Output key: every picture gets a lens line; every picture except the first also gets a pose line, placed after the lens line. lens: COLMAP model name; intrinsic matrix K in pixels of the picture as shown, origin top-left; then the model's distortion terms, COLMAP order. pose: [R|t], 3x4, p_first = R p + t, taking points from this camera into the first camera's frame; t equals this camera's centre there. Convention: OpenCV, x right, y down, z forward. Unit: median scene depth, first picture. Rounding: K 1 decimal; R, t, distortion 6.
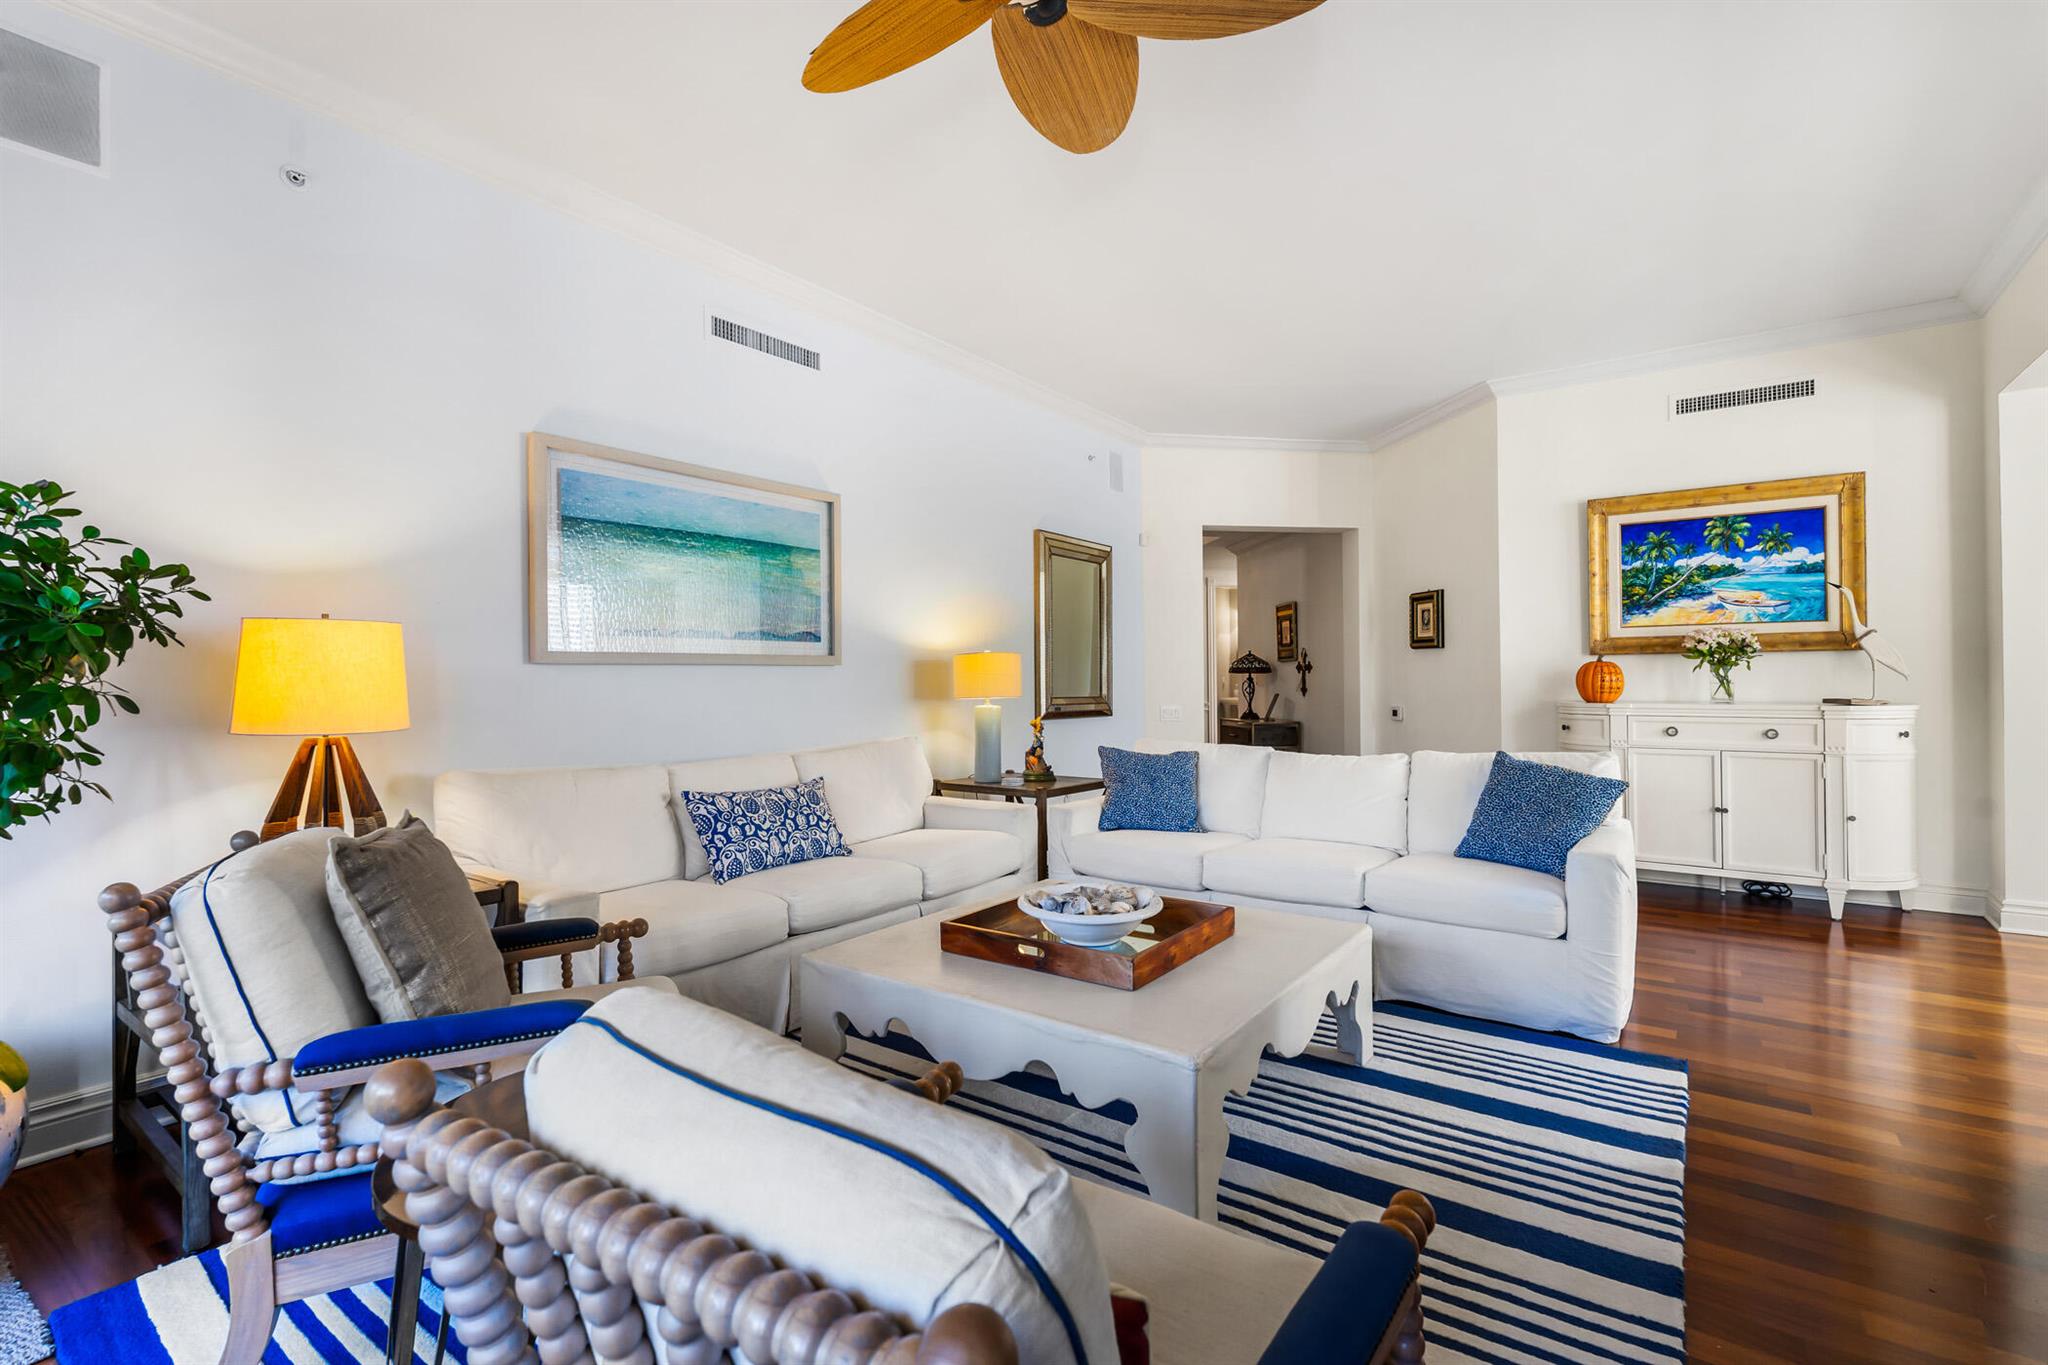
lens RADIAL K [[923.7, 0, 1055.4], [0, 923.7, 673.8], [0, 0, 1]] dist [-0.007590, 0.001037]
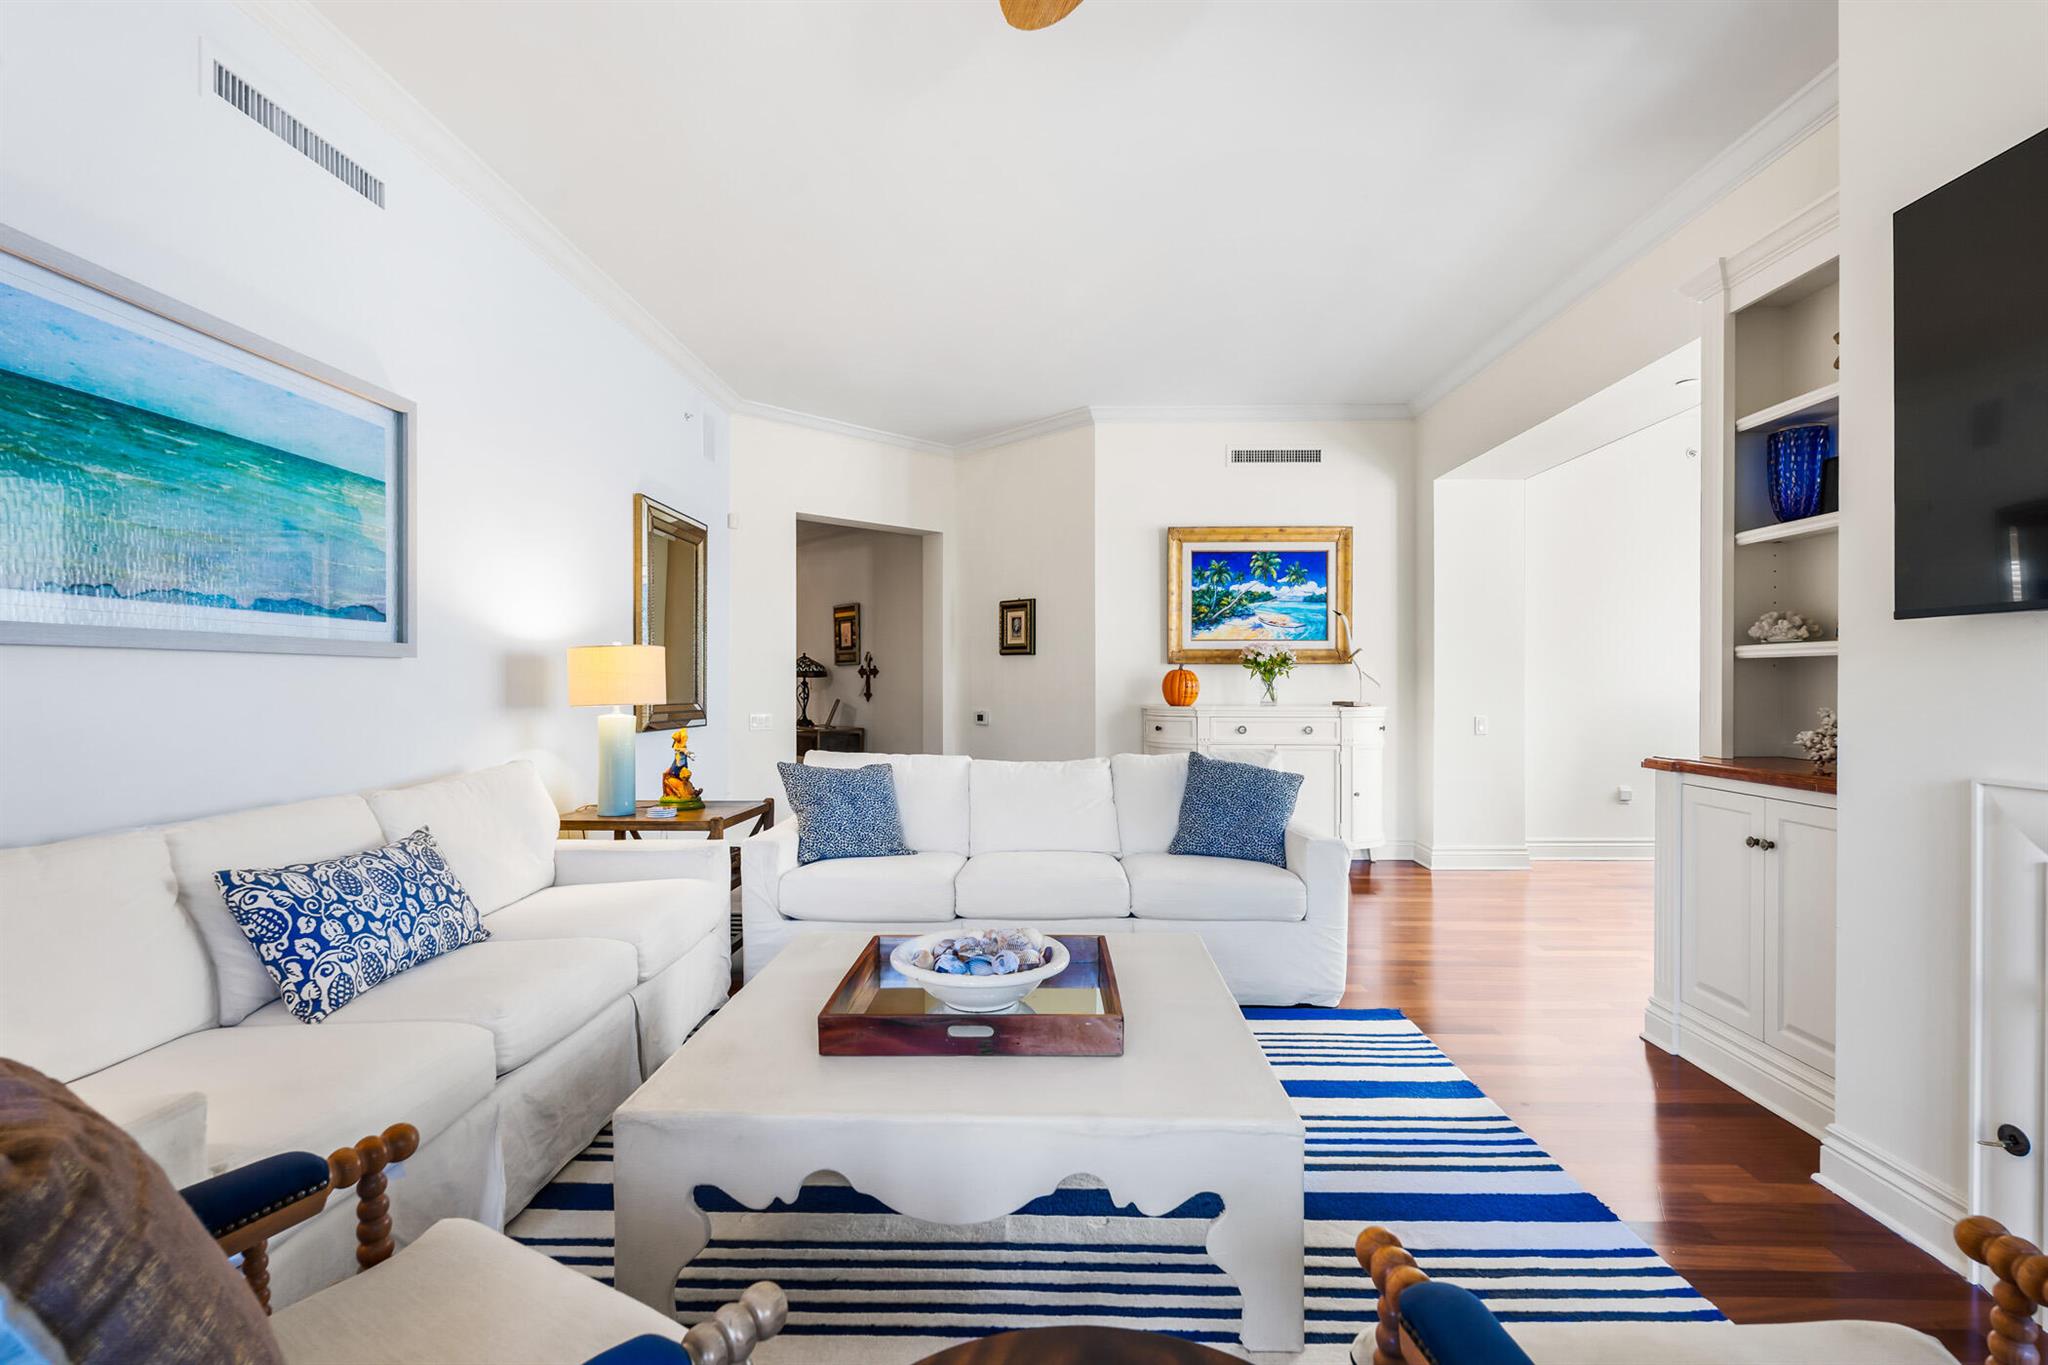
lens RADIAL K [[923.7, 0, 1033.7], [0, 923.7, 686.0], [0, 0, 1]] dist [-0.007590, 0.001037]
pose [[0.822826, 0.005524, 0.568267, -0.242582], [-0.009413, 0.999948, 0.003908, 0.004532], [-0.568216, -0.008565, 0.822835, 0.193056]]
